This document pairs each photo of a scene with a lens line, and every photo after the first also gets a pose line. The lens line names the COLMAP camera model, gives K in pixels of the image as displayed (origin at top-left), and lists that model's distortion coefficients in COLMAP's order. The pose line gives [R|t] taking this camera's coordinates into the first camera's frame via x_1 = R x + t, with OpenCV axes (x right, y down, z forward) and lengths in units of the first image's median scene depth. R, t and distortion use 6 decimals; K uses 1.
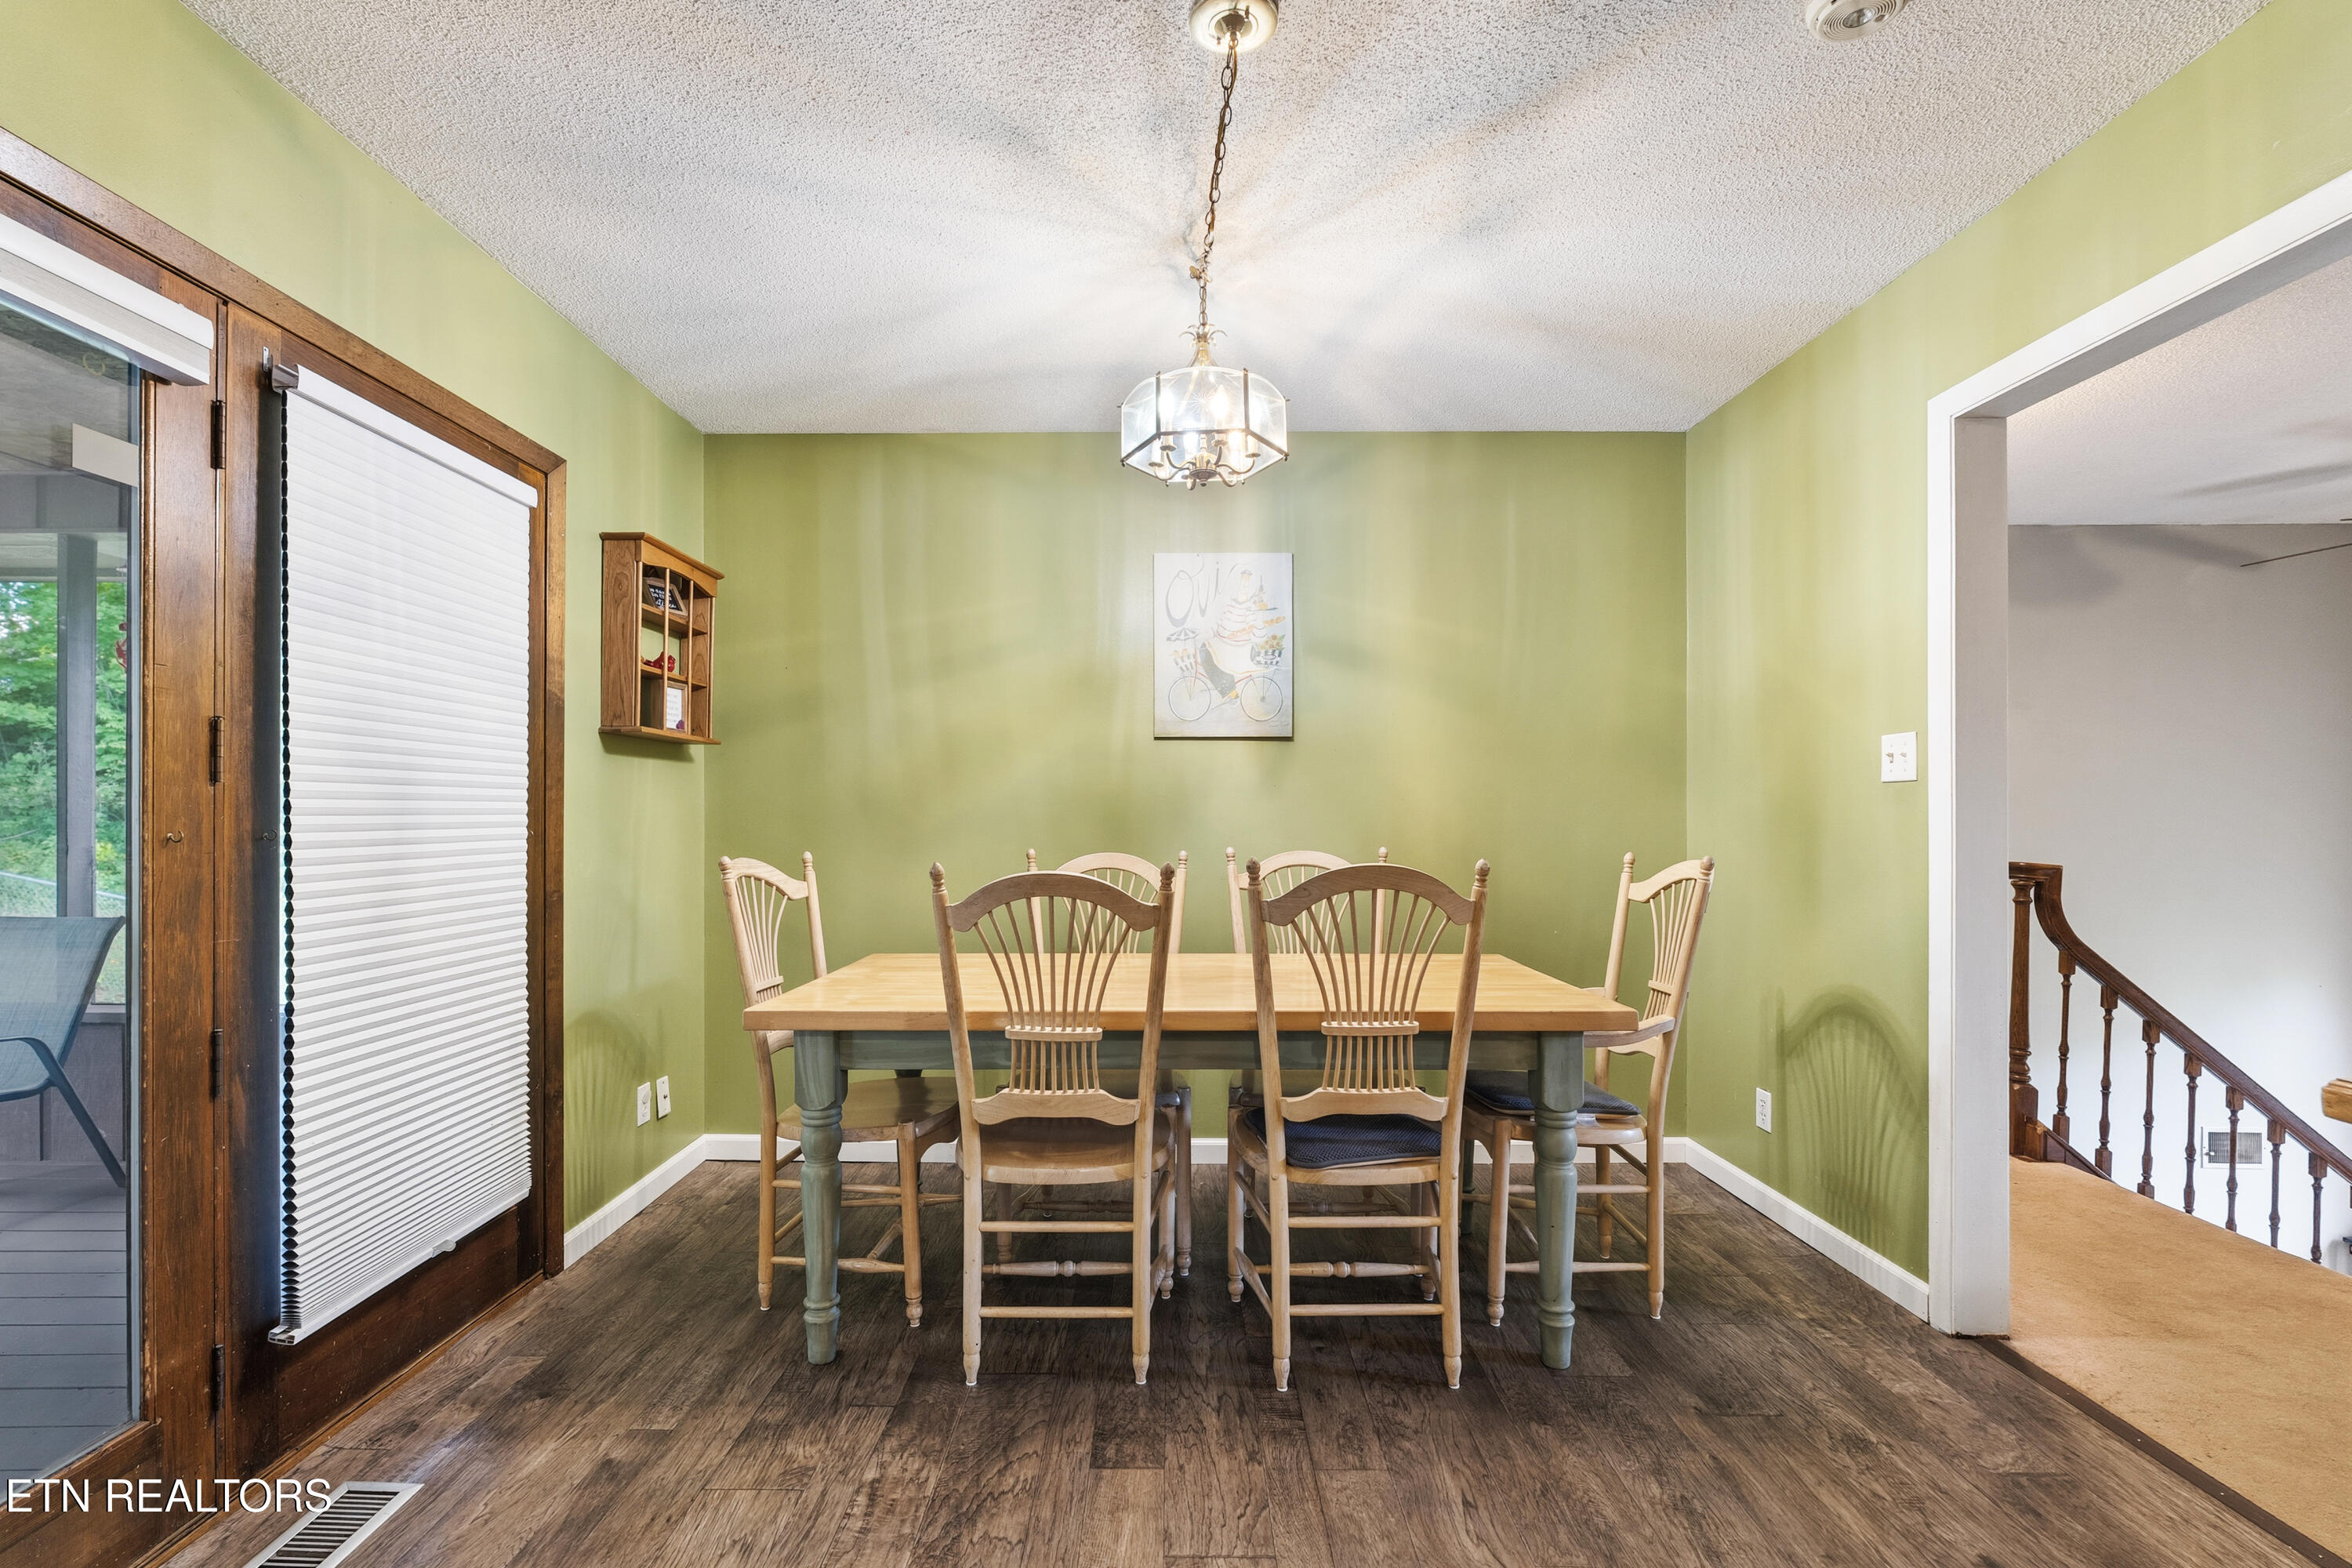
lens RADIAL K [[1032.7, 0, 1167.8], [0, 1032.7, 822.8], [0, 0, 1]] dist [-0.002325, -0.001303]
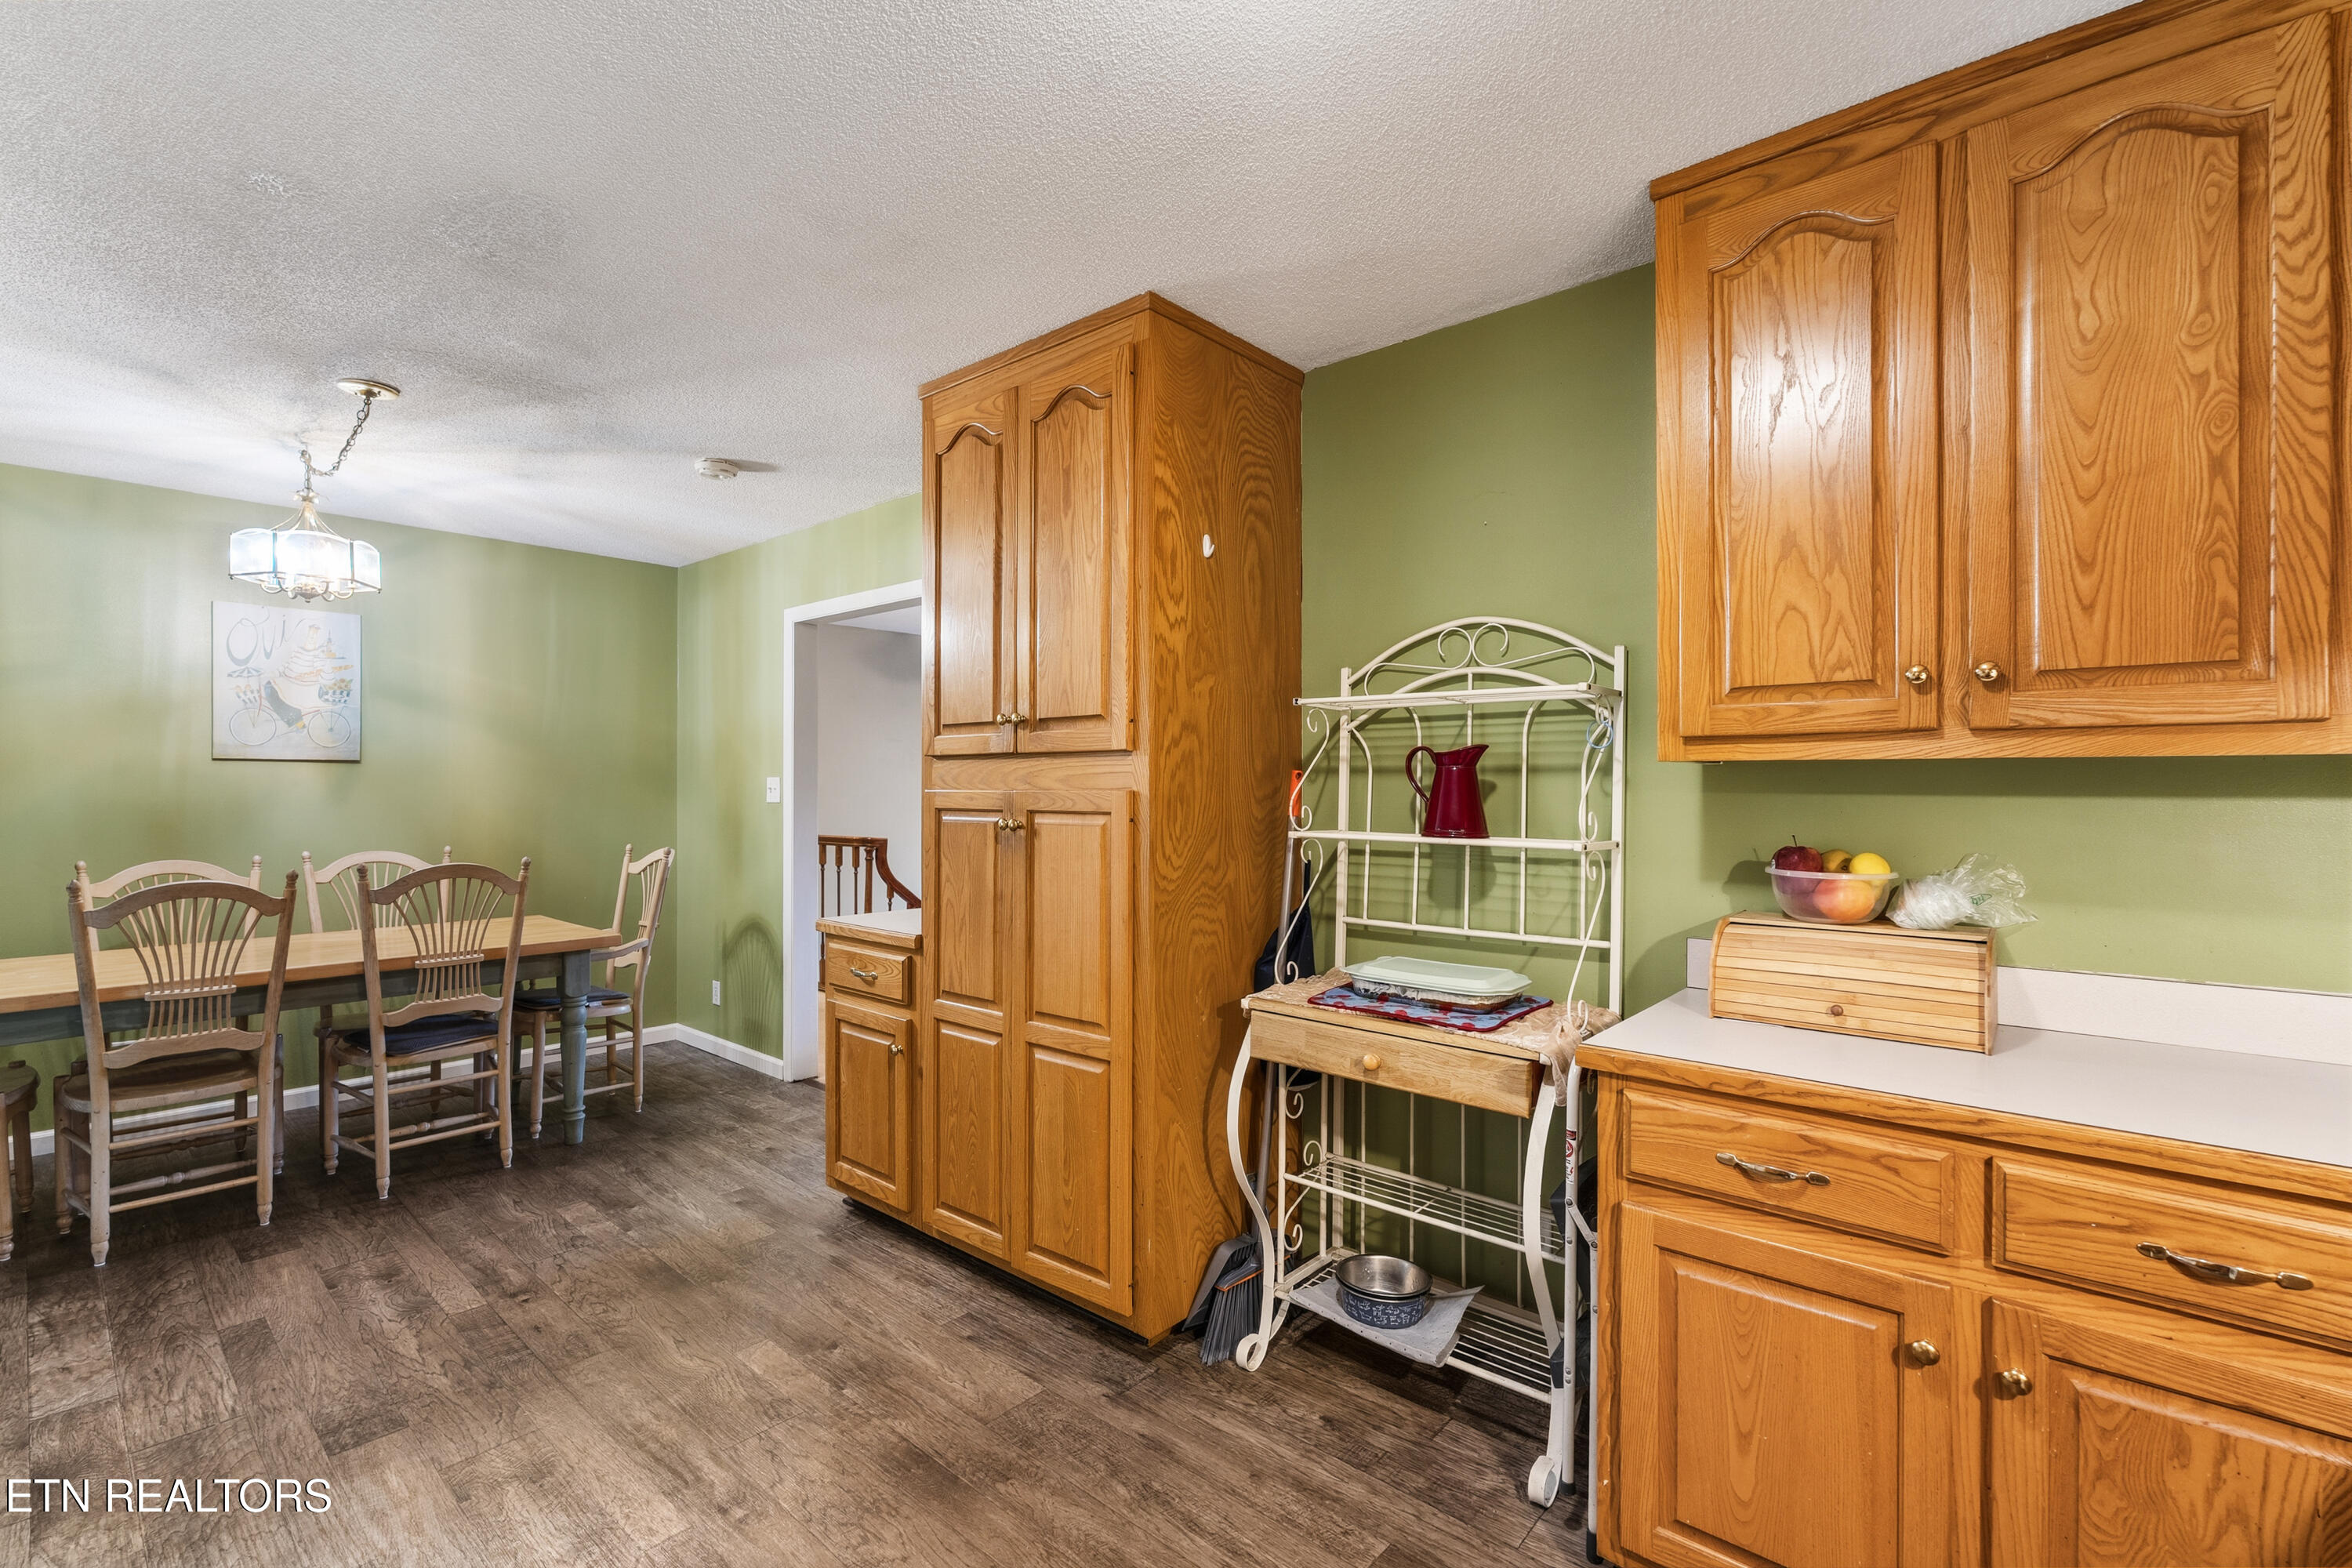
lens RADIAL K [[1032.7, 0, 1168.1], [0, 1032.7, 780.7], [0, 0, 1]] dist [-0.002325, -0.001303]
pose [[0.664537, 0.002833, 0.747250, -0.241523], [0.001683, 0.999985, -0.005289, -0.072368], [-0.747253, 0.004772, 0.664522, -0.845952]]
